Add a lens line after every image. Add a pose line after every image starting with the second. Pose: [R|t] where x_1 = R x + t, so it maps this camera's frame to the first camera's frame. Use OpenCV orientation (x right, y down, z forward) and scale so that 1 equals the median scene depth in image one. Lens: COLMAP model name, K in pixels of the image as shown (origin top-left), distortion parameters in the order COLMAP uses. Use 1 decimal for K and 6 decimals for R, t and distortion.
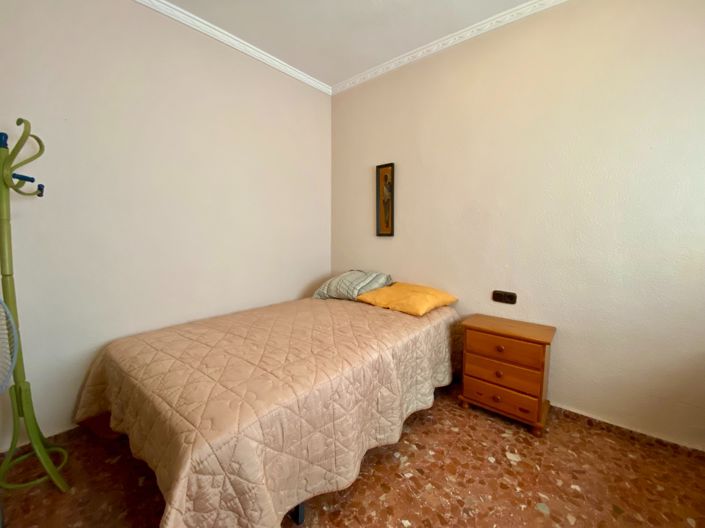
lens RADIAL K [[284.2, 0, 350.4], [0, 284.2, 263.4], [0, 0, 1]] dist [0.007728, -0.014157]
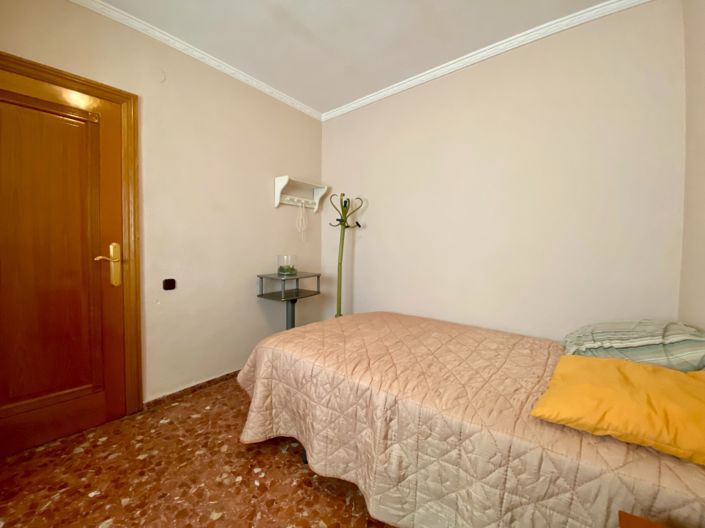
lens RADIAL K [[284.2, 0, 352.7], [0, 284.2, 260.7], [0, 0, 1]] dist [0.007728, -0.014157]
pose [[0.037130, 0.038973, -0.998550, 0.895565], [-0.111309, 0.993182, 0.034625, -0.067077], [0.993092, 0.109862, 0.041215, 0.856108]]
